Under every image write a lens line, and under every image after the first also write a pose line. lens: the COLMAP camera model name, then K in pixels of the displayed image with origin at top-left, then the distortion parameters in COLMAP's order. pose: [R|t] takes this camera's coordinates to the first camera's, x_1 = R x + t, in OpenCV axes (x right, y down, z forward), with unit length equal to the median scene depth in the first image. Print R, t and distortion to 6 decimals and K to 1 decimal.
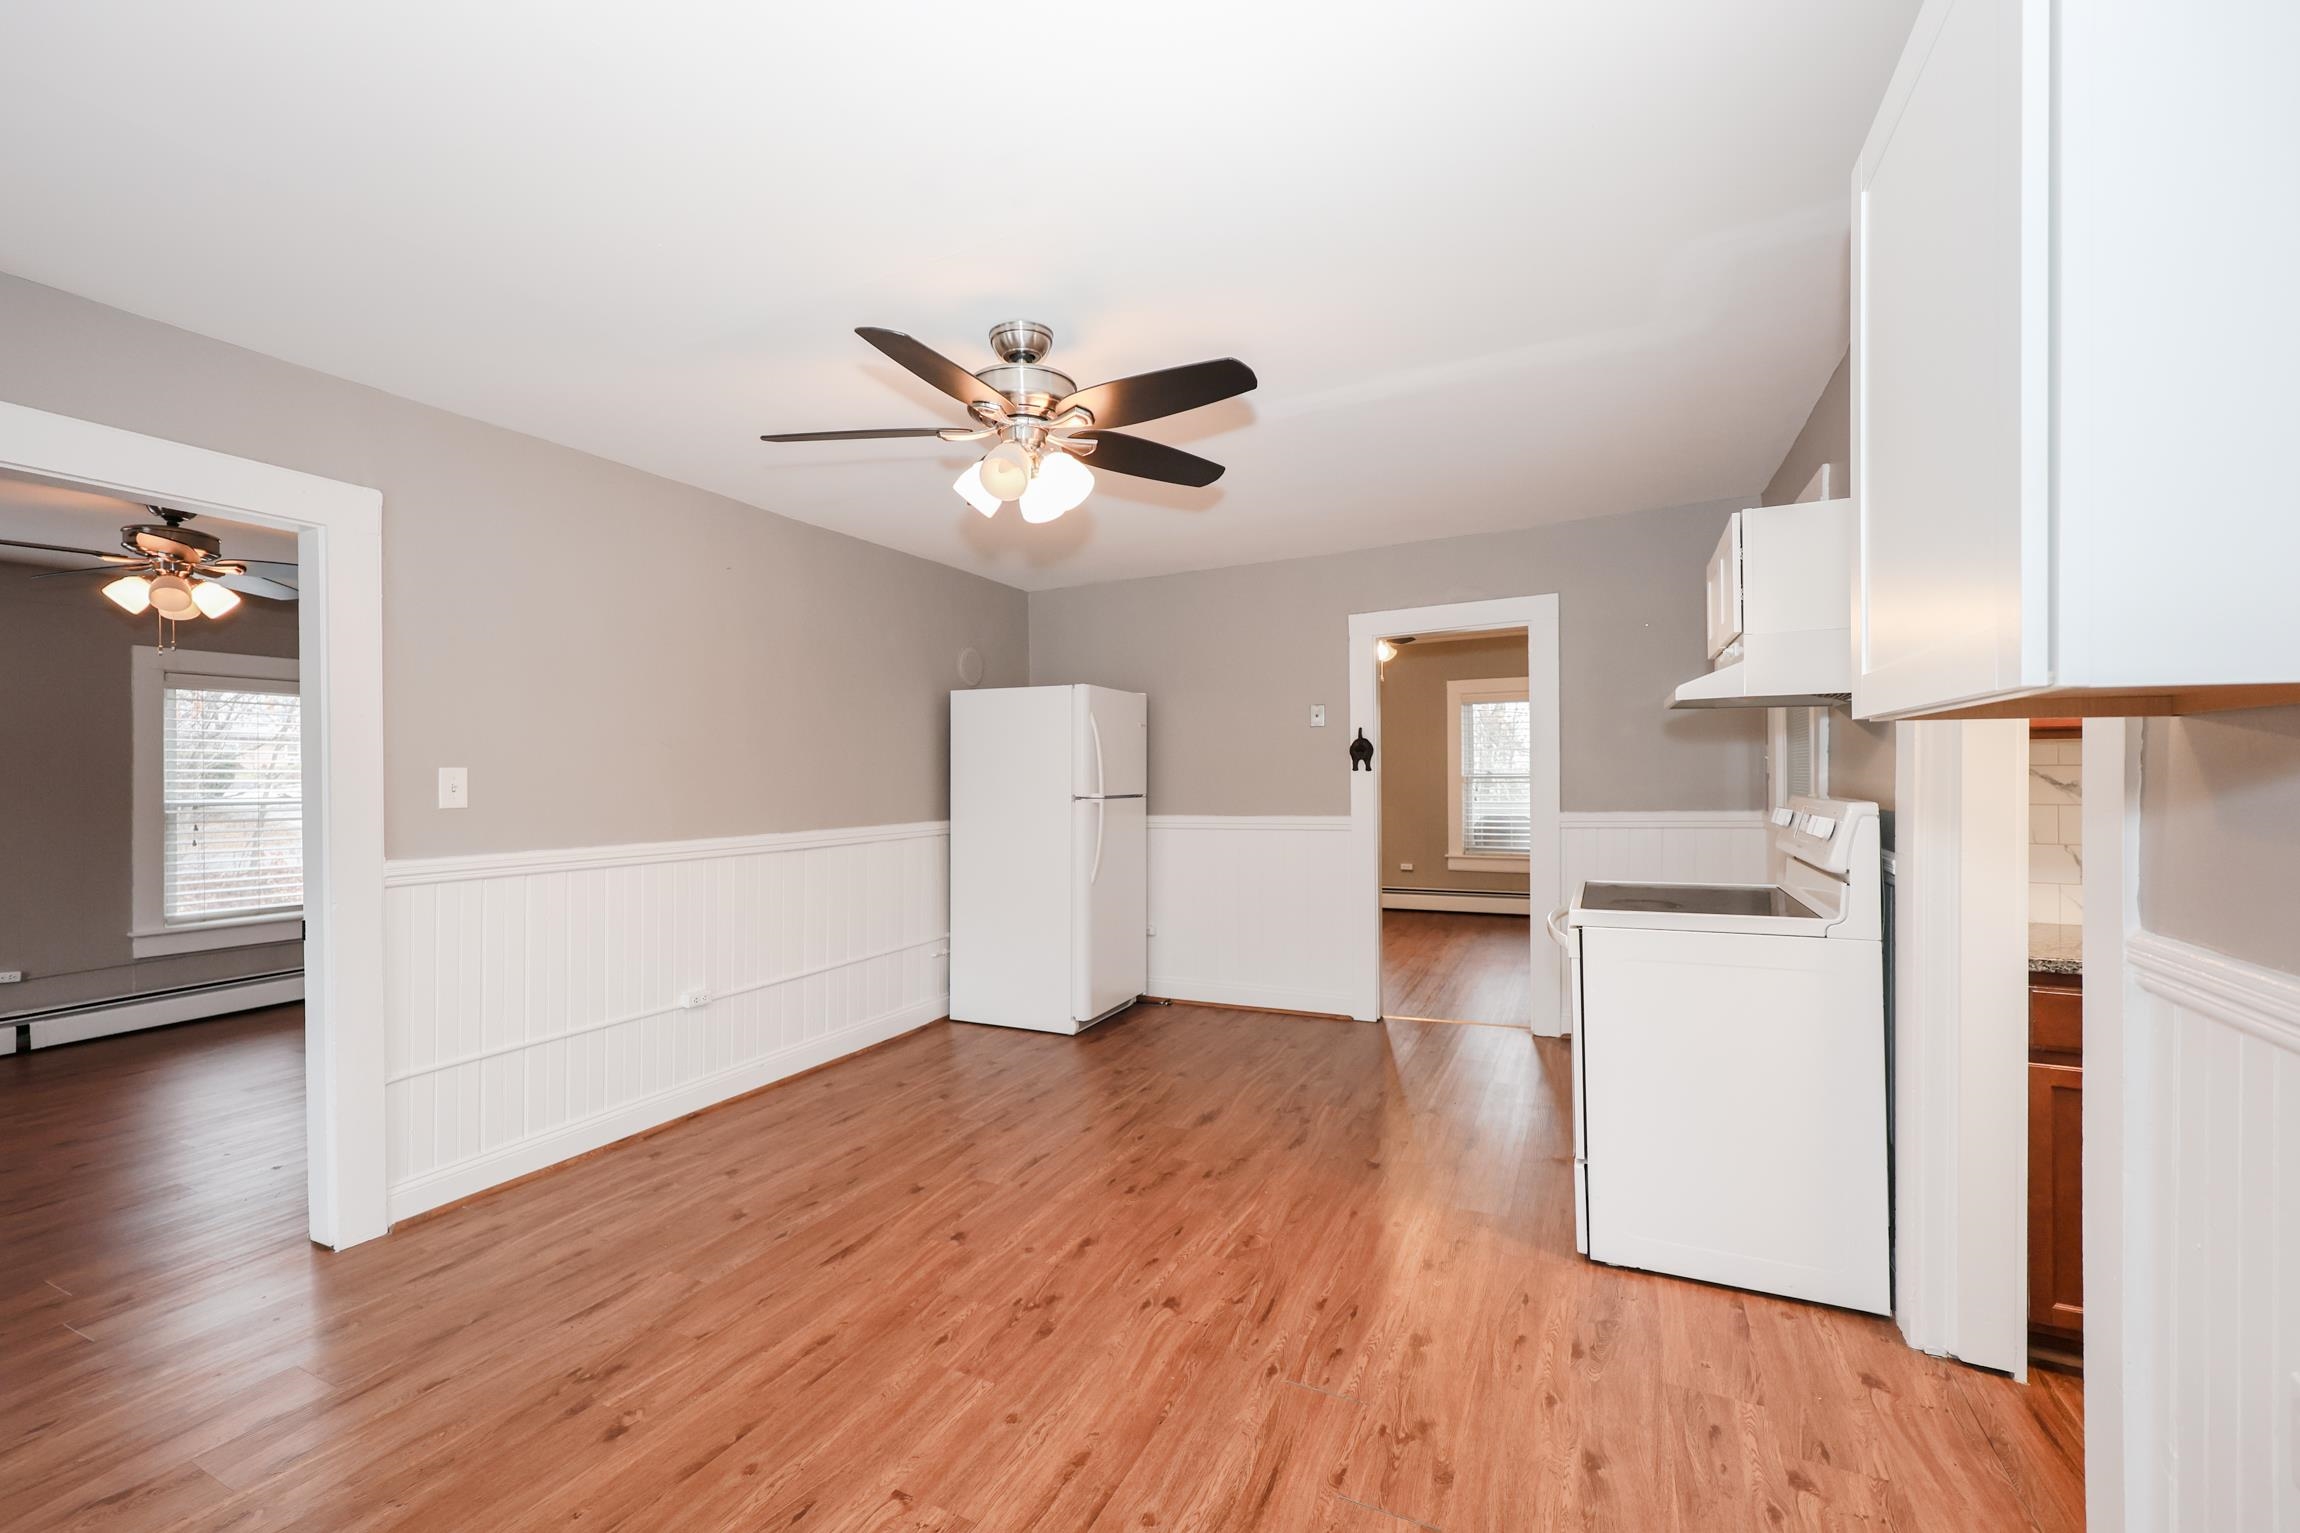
lens RADIAL K [[962.6, 0, 1142.8], [0, 962.6, 768.4], [0, 0, 1]] dist [0.003212, 0.000166]
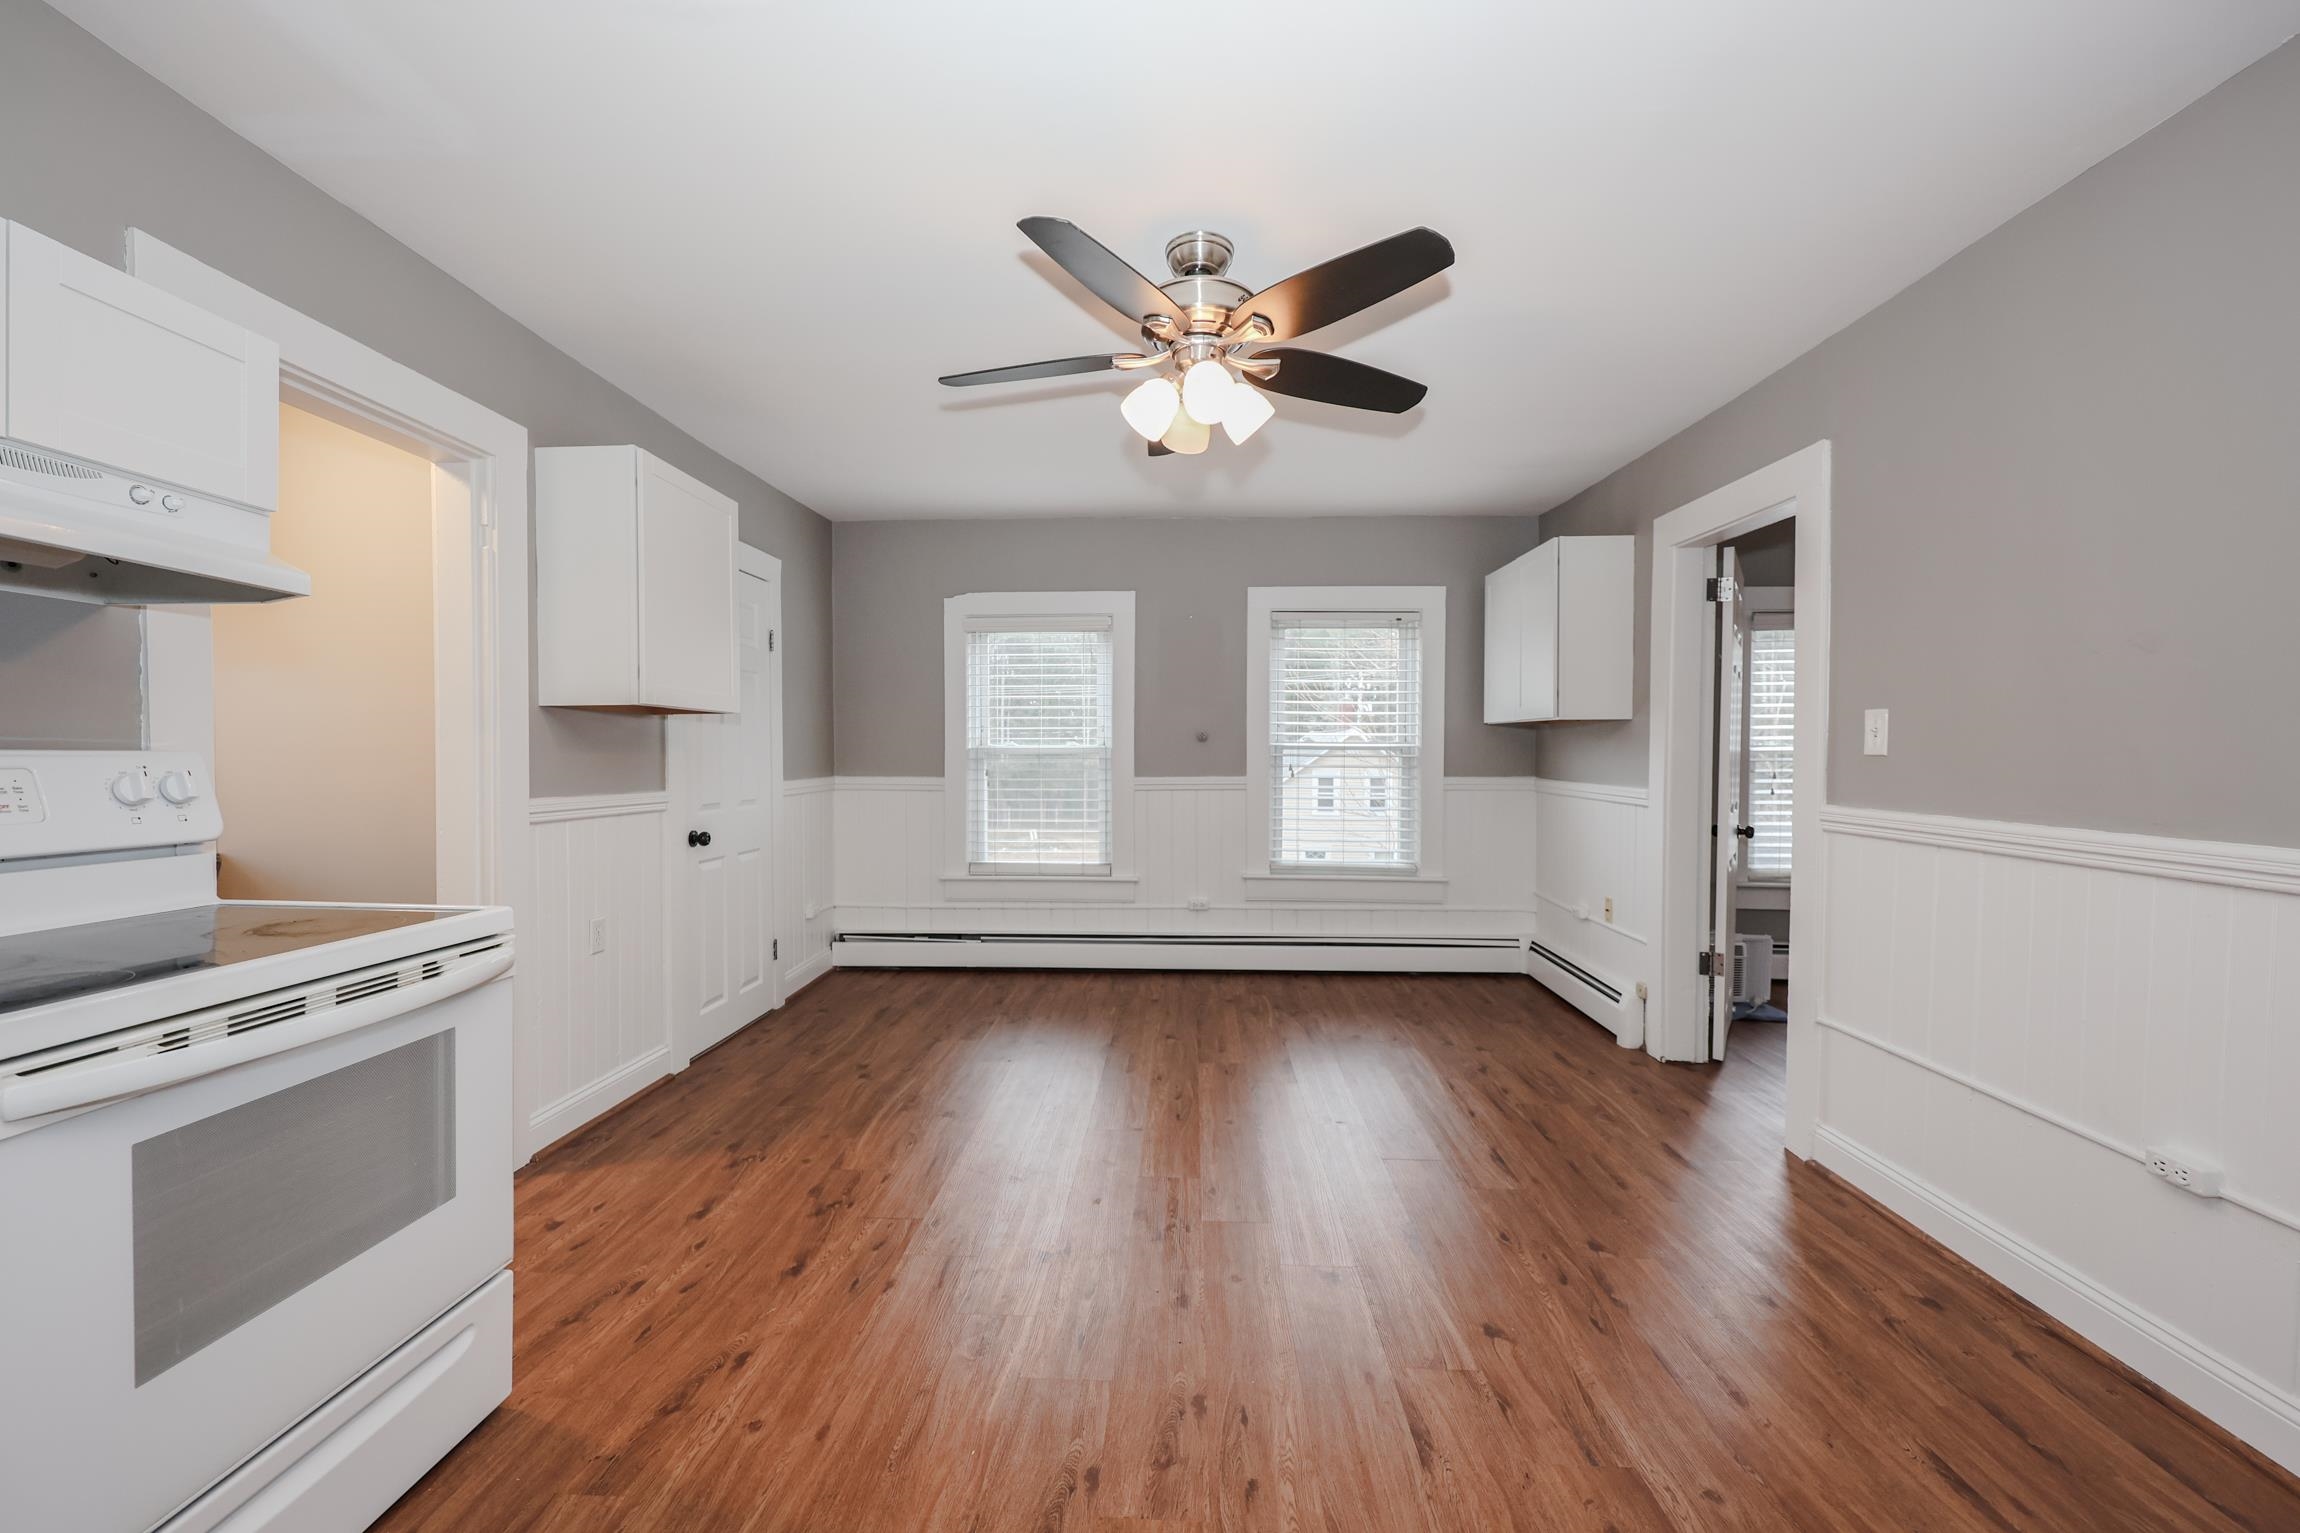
lens RADIAL K [[962.6, 0, 1143.8], [0, 962.6, 769.8], [0, 0, 1]] dist [0.003212, 0.000166]
pose [[-0.921003, 0.017319, -0.389171, 0.262476], [0.010574, 0.999755, 0.019468, 0.032571], [0.389412, 0.013815, -0.920960, 1.639027]]
